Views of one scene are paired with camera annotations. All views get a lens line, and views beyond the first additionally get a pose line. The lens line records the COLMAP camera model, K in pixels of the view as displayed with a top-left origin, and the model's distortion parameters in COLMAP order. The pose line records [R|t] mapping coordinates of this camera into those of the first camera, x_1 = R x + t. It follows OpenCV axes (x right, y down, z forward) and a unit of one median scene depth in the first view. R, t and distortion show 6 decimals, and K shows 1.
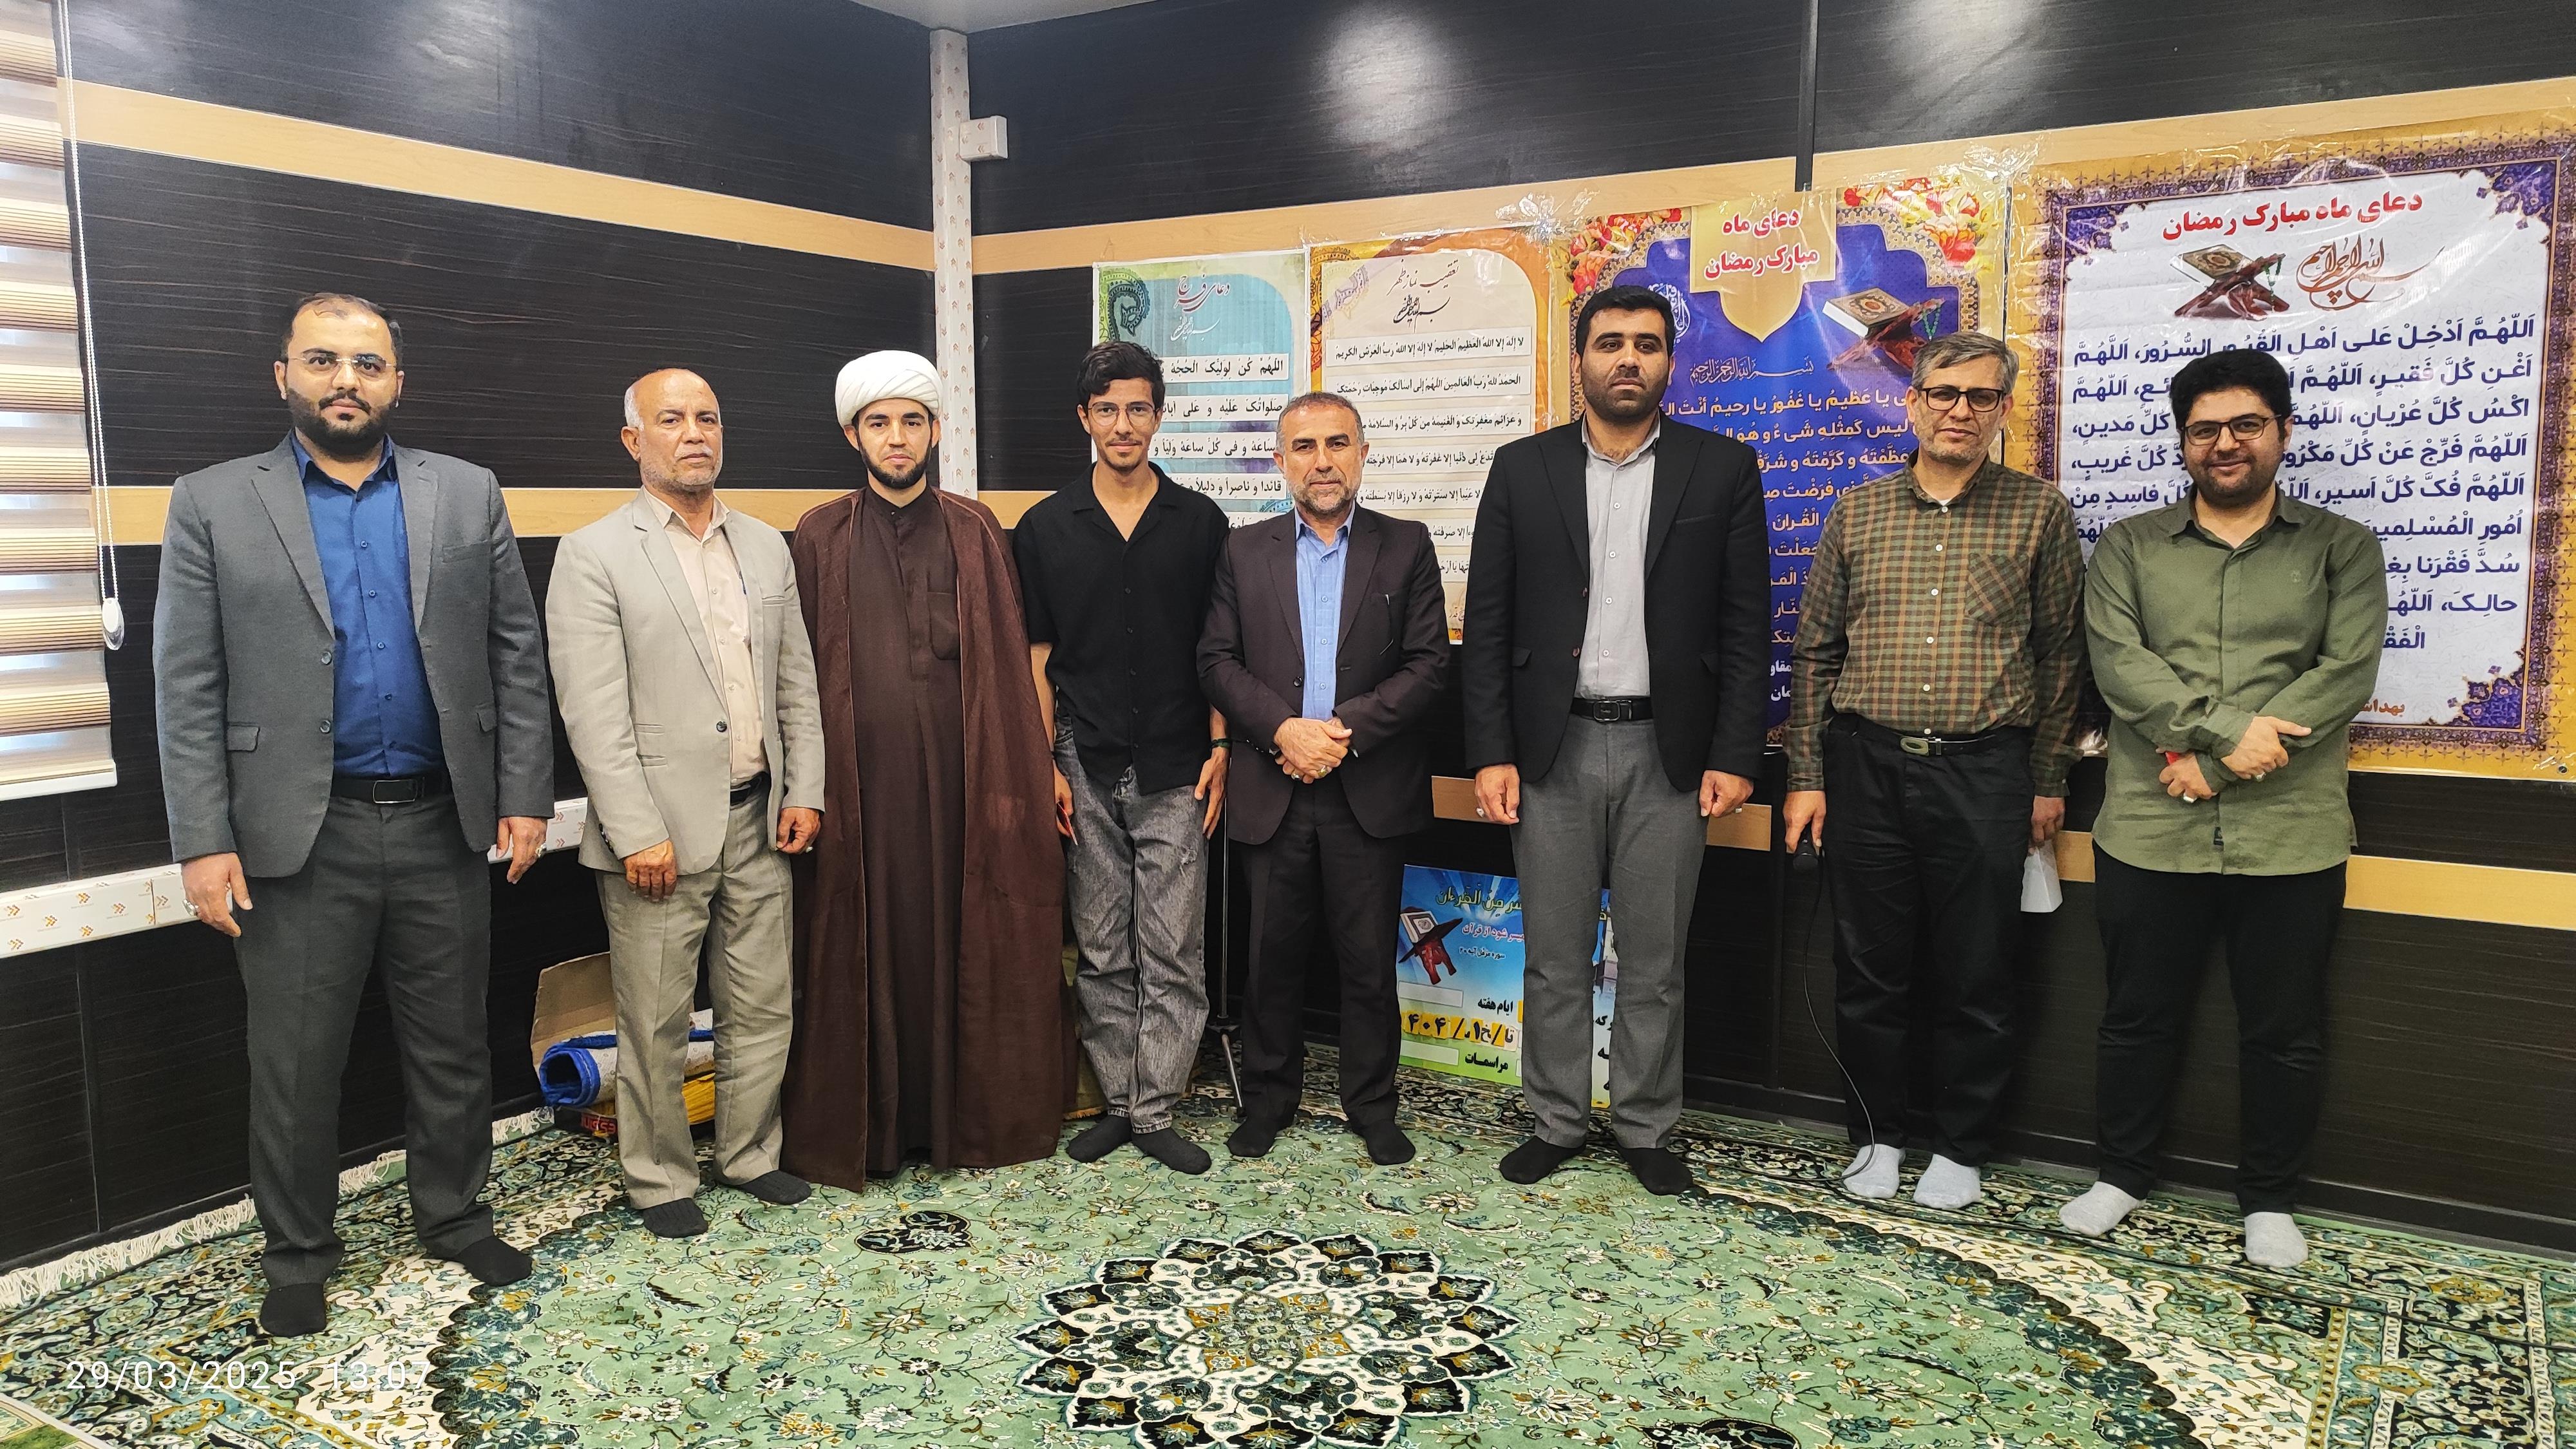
lens RADIAL K [[1826.3, 0, 1281.9], [0, 1826.3, 725.1], [0, 0, 1]] dist [0.030572, -0.022372]
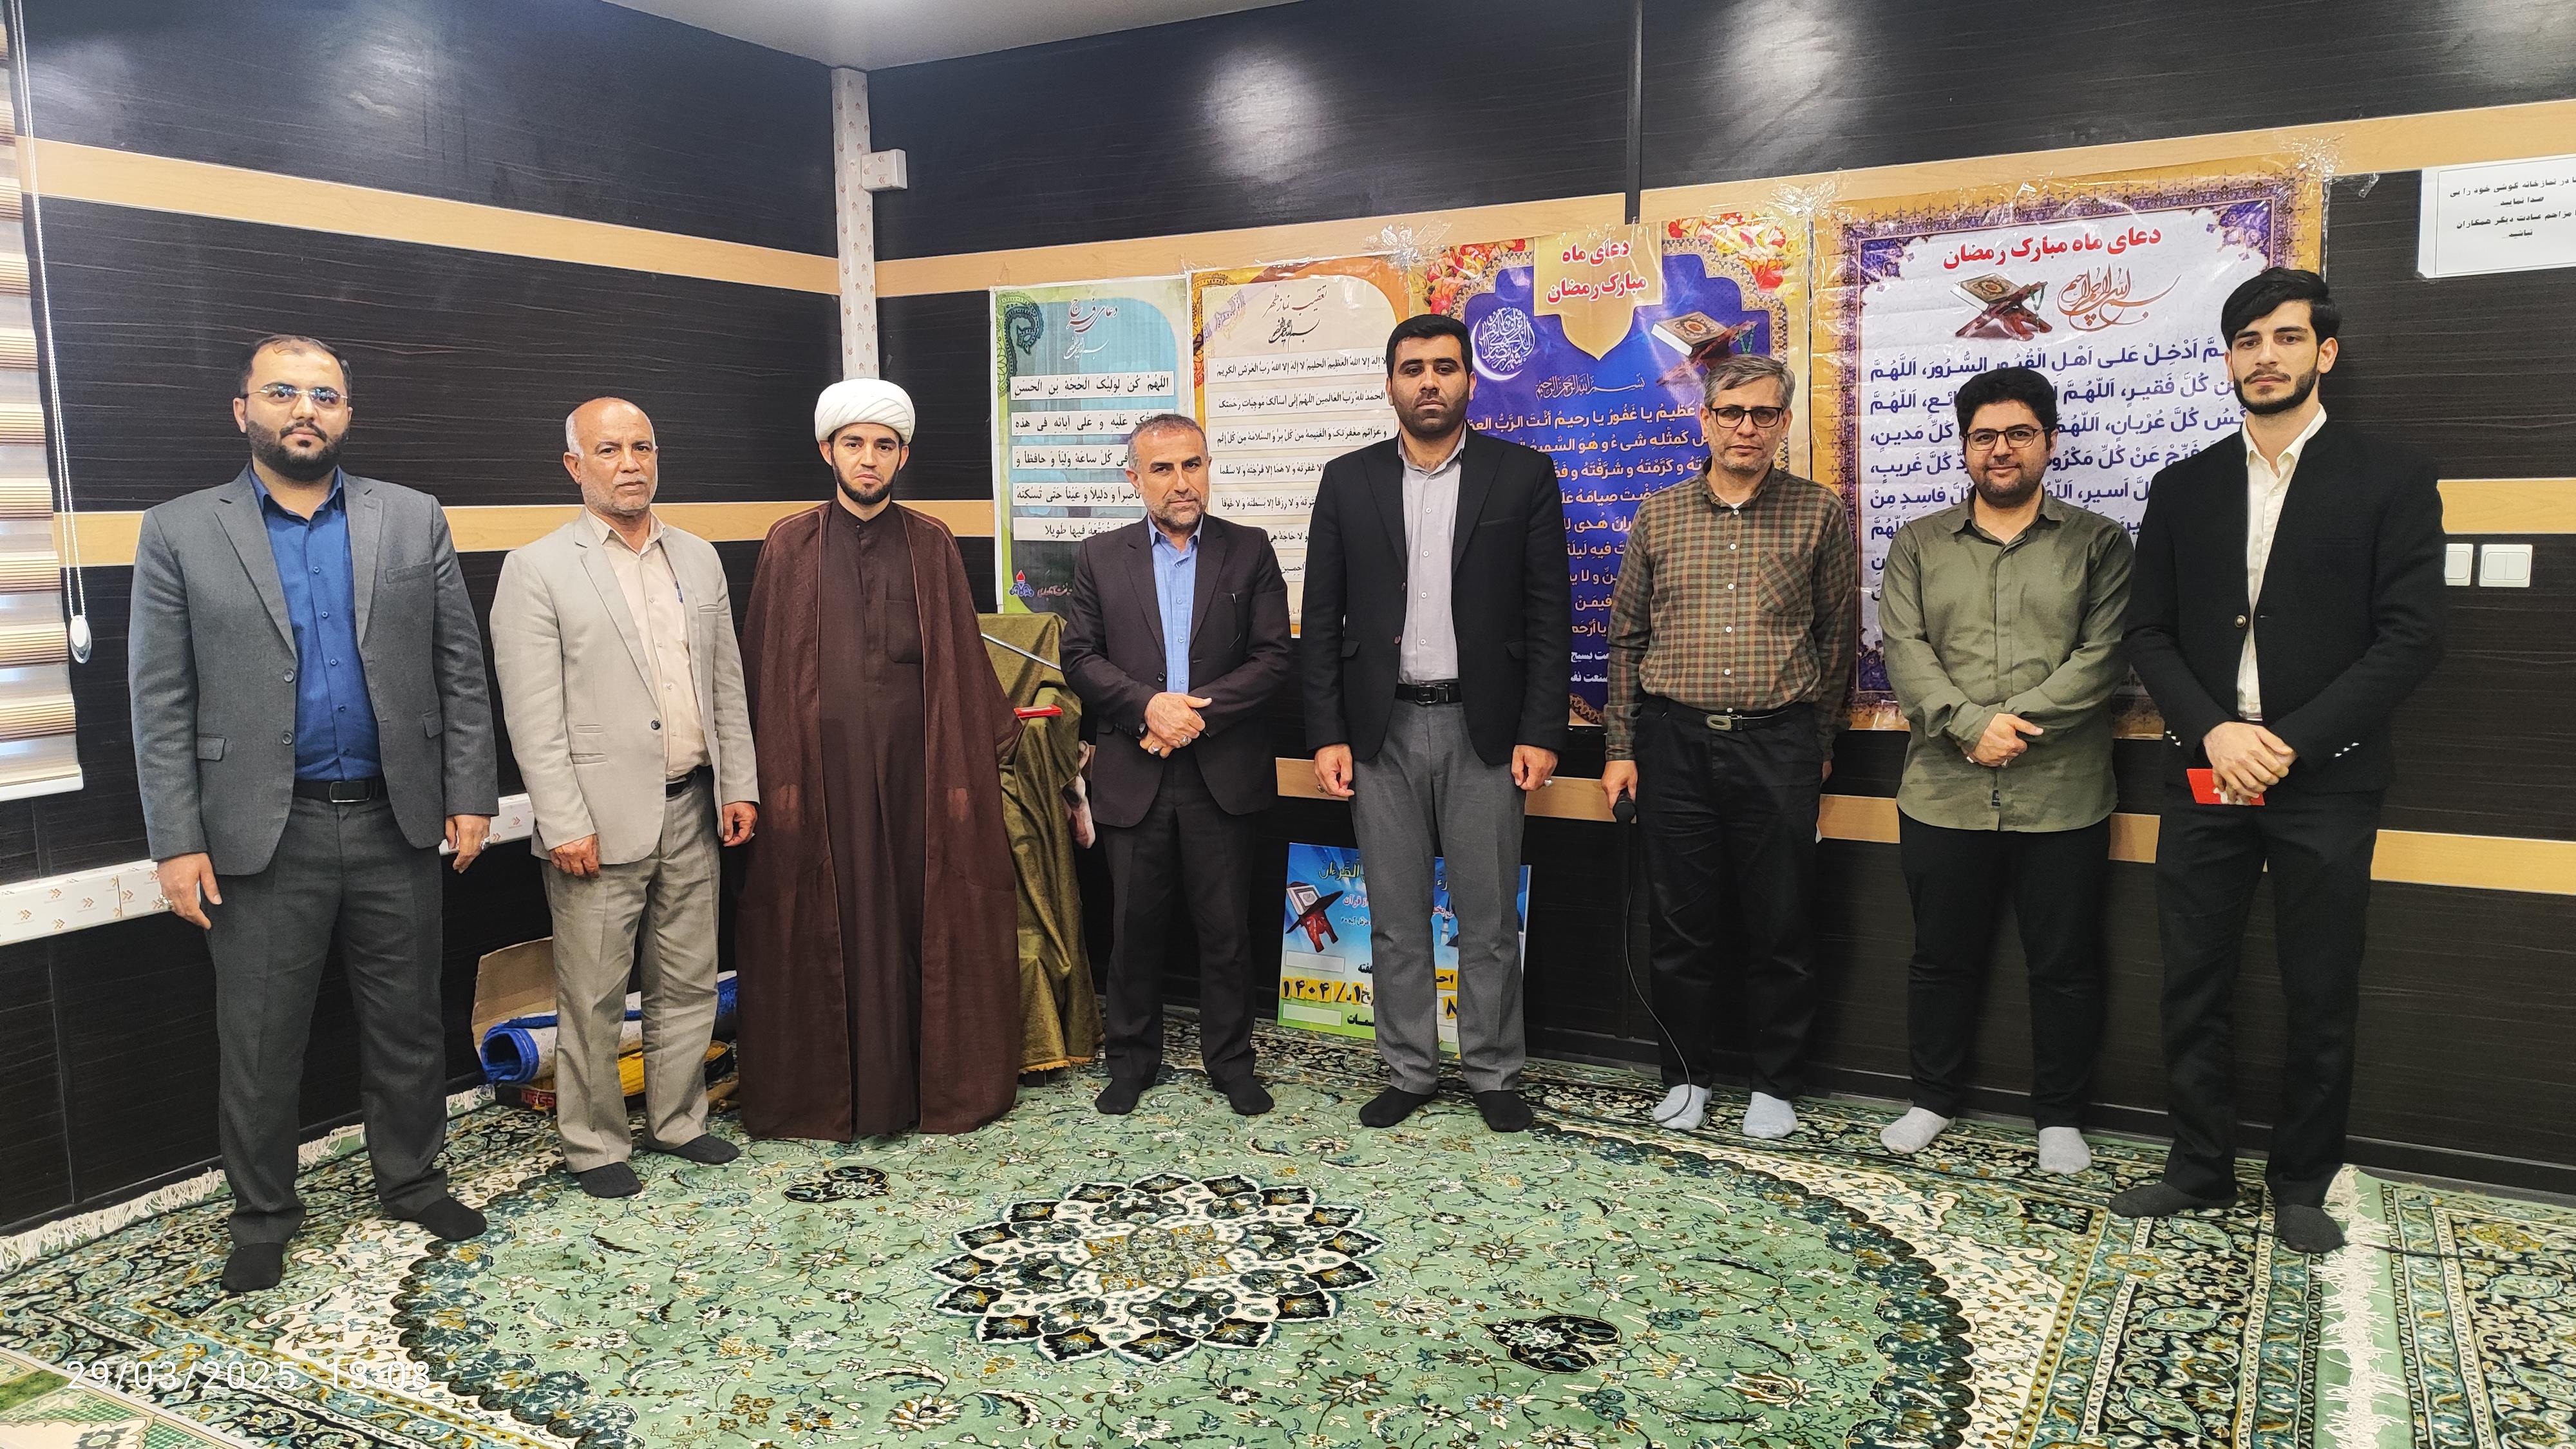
lens RADIAL K [[1831.9, 0, 1288.0], [0, 1831.9, 724.5], [0, 0, 1]] dist [0.034116, -0.027356]
pose [[0.998784, -0.018162, 0.045837, 0.024061], [0.018040, 0.999833, 0.003062, 0.003942], [-0.045885, -0.002231, 0.998944, -0.113549]]
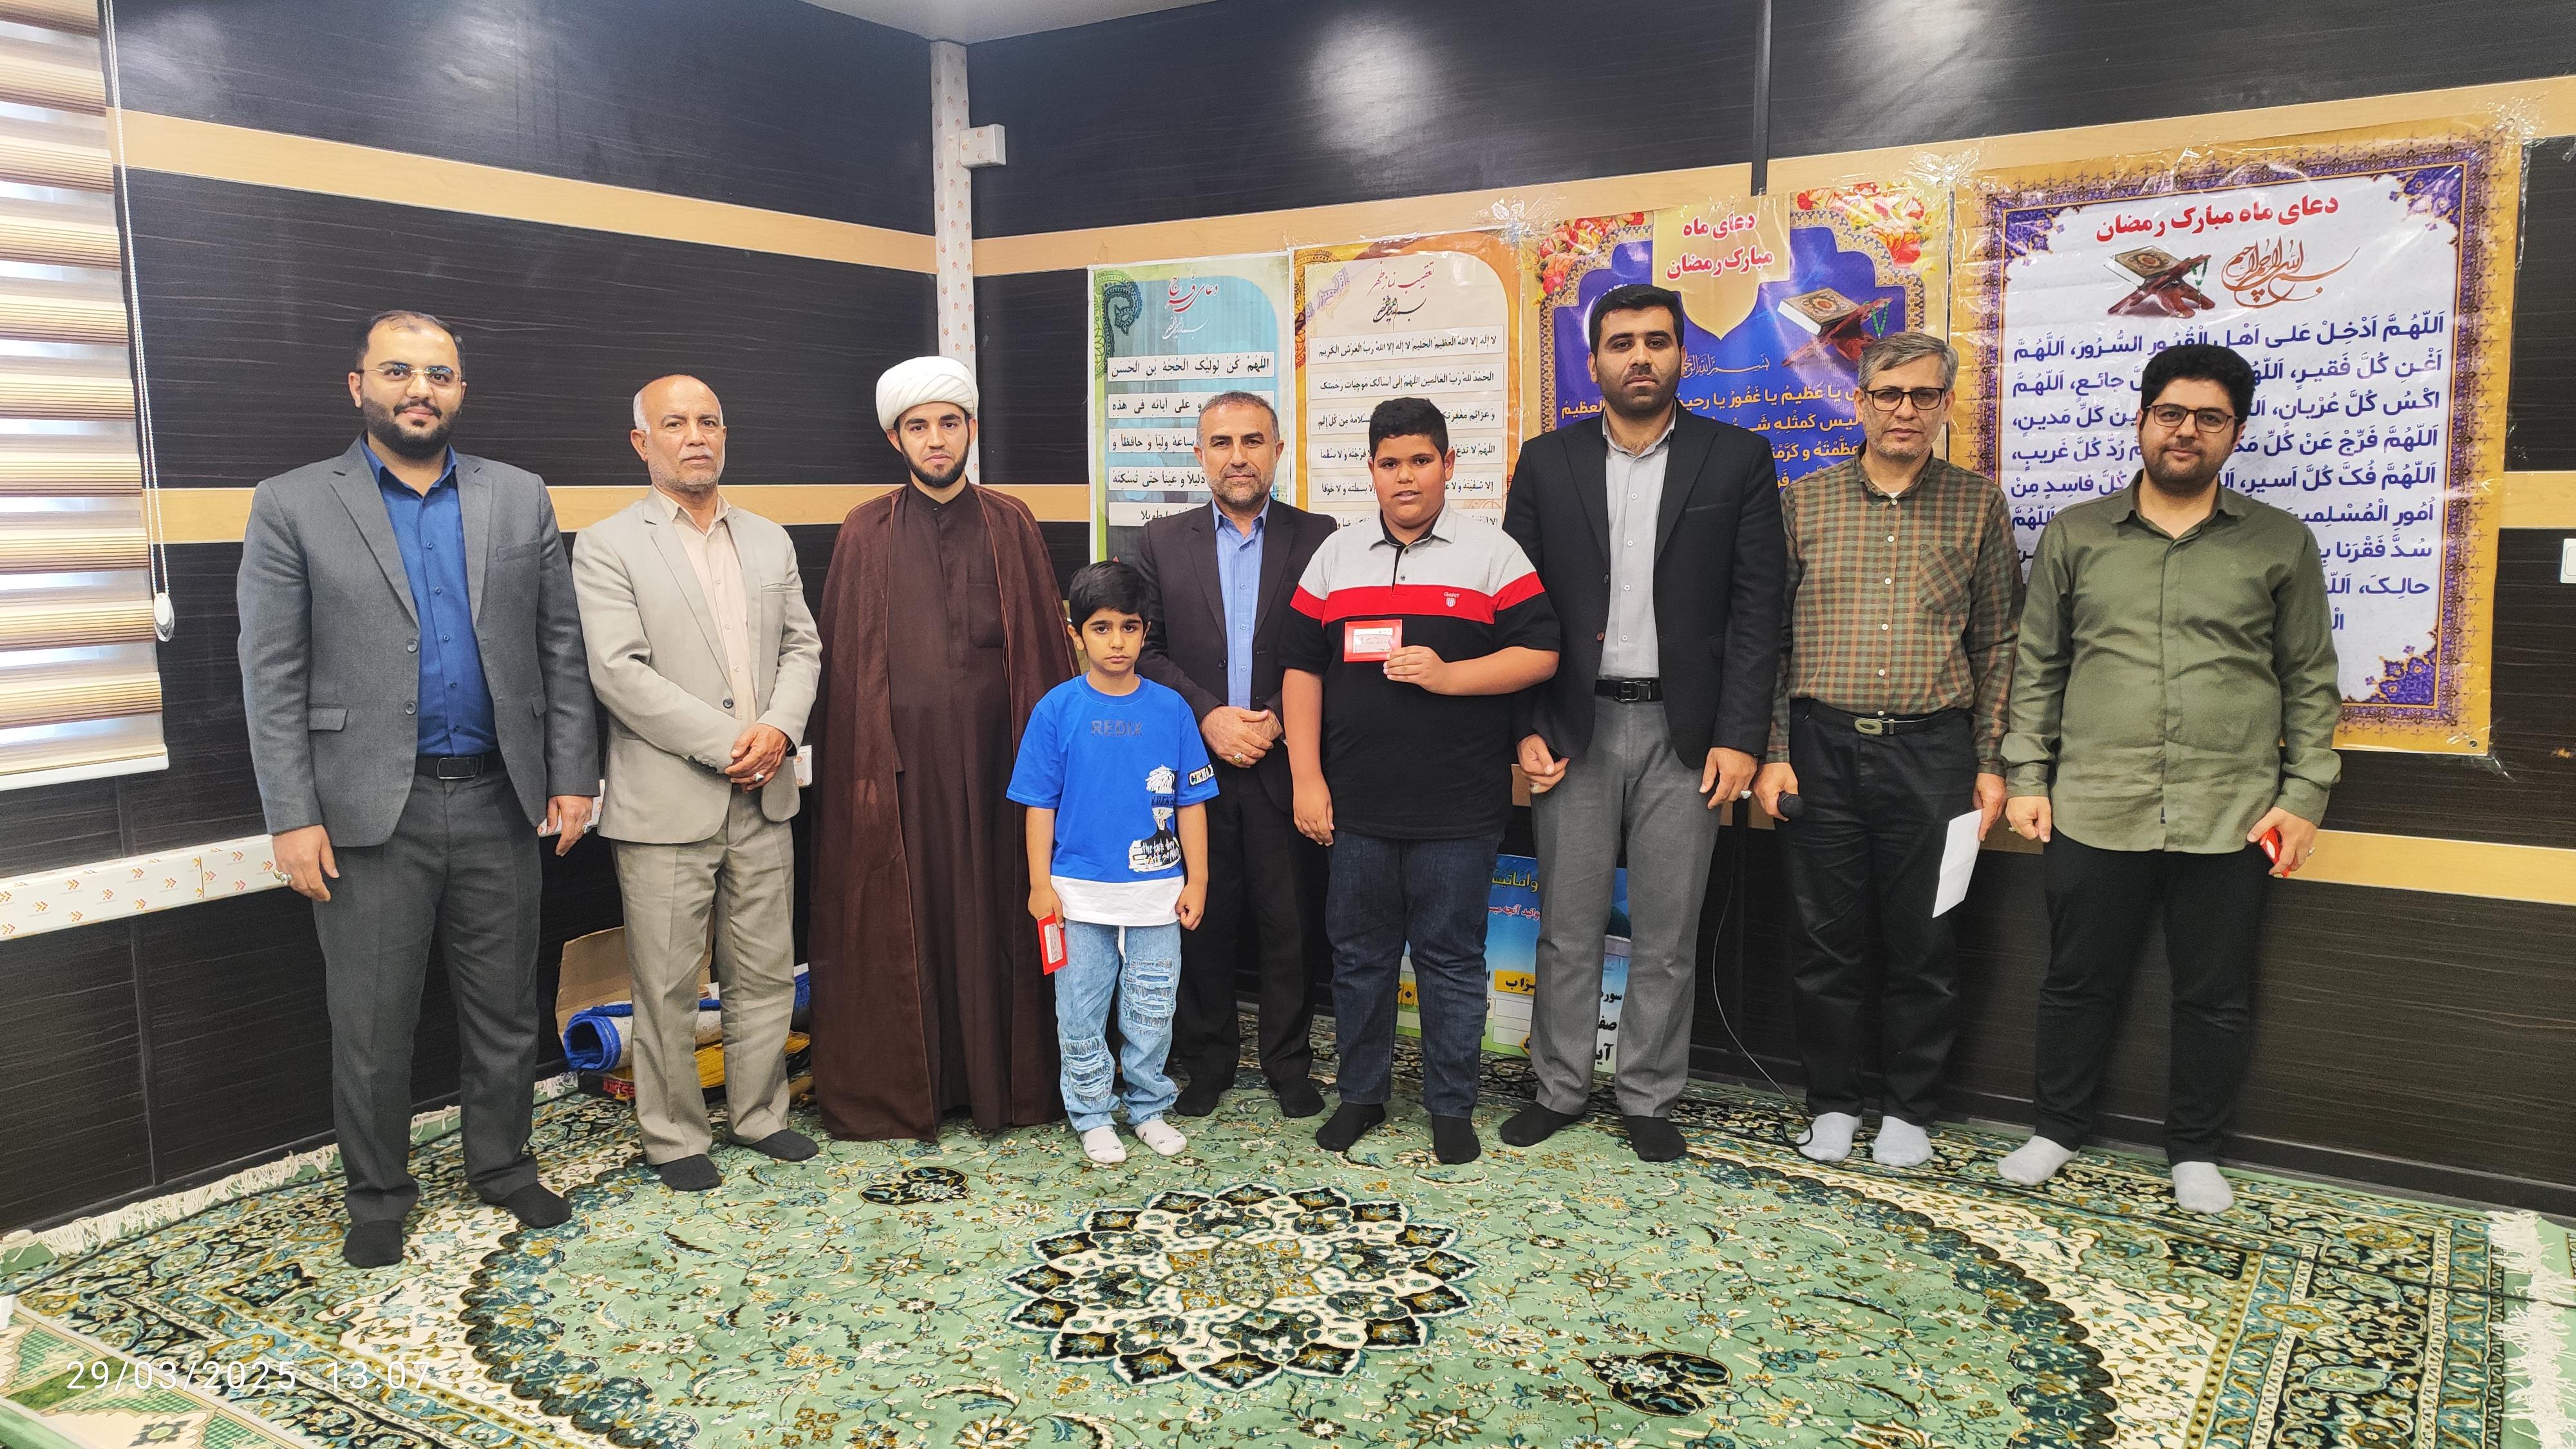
lens RADIAL K [[1831.9, 0, 1288.0], [0, 1831.9, 724.5], [0, 0, 1]] dist [0.034116, -0.027356]
pose [[0.999922, -0.004442, -0.011688, 0.030798], [0.004535, 0.999958, 0.007960, 0.001546], [0.011652, -0.008012, 0.999900, -0.064801]]
